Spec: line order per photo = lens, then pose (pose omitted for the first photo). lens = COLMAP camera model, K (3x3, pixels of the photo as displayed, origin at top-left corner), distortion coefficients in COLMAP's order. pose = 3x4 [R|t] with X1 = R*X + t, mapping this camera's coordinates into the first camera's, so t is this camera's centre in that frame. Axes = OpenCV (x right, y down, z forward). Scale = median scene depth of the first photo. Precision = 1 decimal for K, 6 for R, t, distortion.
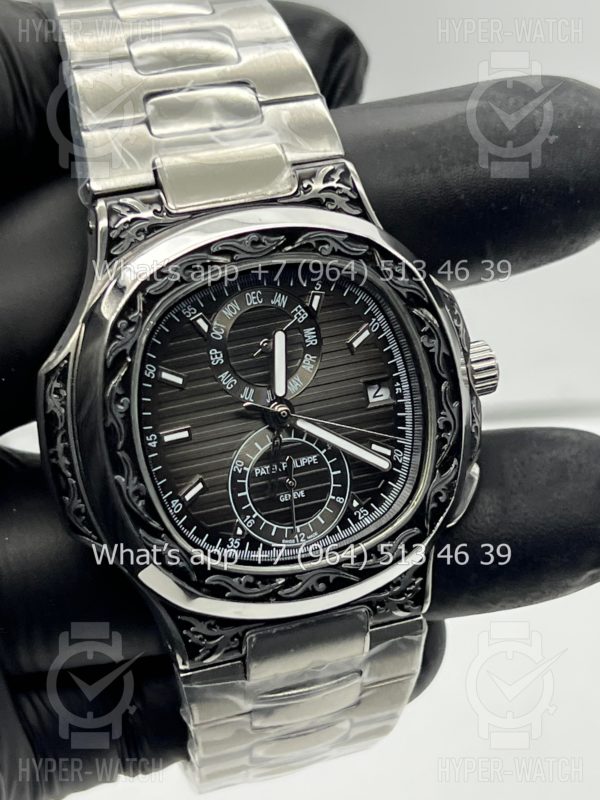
lens RADIAL K [[1916.9, 0, 300.0], [0, 1916.9, 400.0], [0, 0, 1]] dist [0.111570, -0.203859]
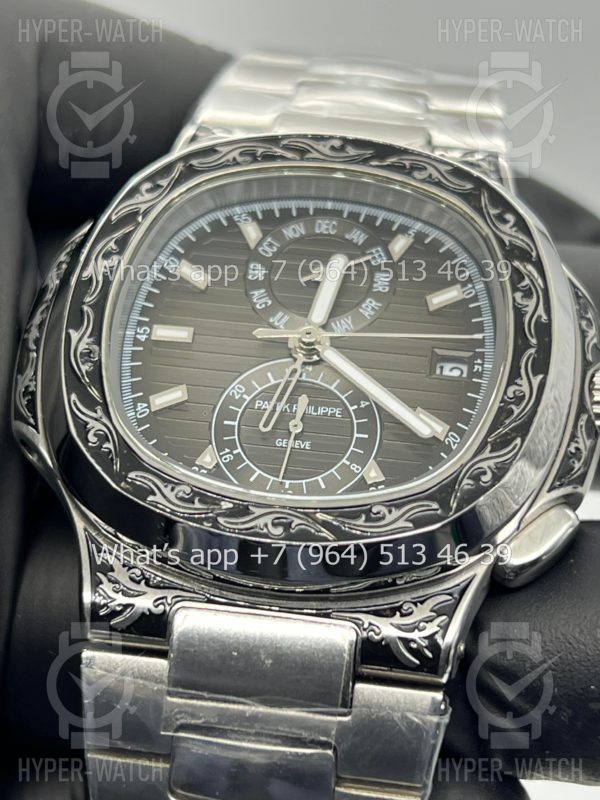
lens RADIAL K [[1916.9, 0, 300.0], [0, 1916.9, 400.0], [0, 0, 1]] dist [0.111570, -0.203859]
pose [[0.896349, 0.095310, -0.432984, 0.320231], [-0.328931, 0.797773, -0.505335, 0.413404], [0.297259, 0.595378, 0.746433, 0.434559]]
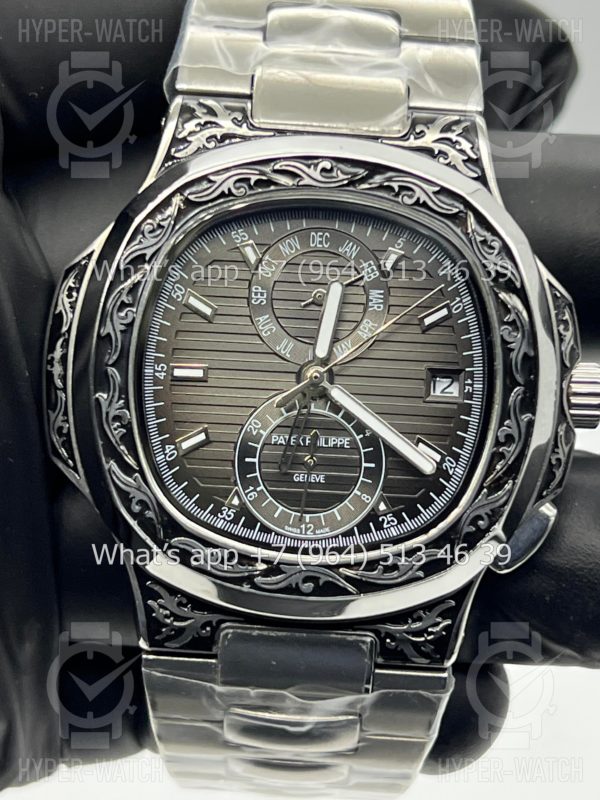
lens RADIAL K [[1916.9, 0, 300.0], [0, 1916.9, 400.0], [0, 0, 1]] dist [0.111570, -0.203859]
pose [[0.935134, 0.217958, -0.279319, 0.220074], [-0.245349, 0.967135, -0.066731, 0.074299], [0.255595, 0.130933, 0.957877, 0.188753]]
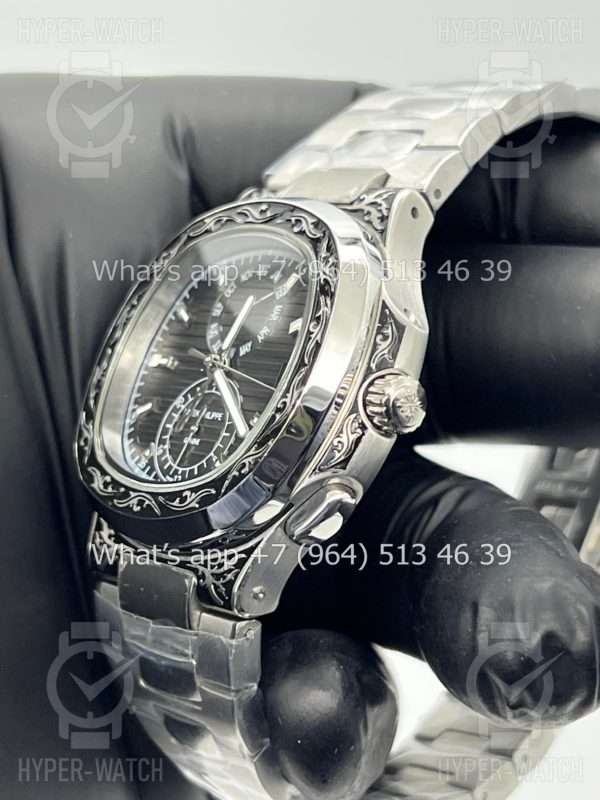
lens RADIAL K [[1916.9, 0, 300.0], [0, 1916.9, 400.0], [0, 0, 1]] dist [0.111570, -0.203859]
pose [[0.337532, 0.113859, -0.934403, 0.992435], [-0.509801, 0.856585, -0.079777, 0.084337], [0.791312, 0.503287, 0.347171, 0.673085]]
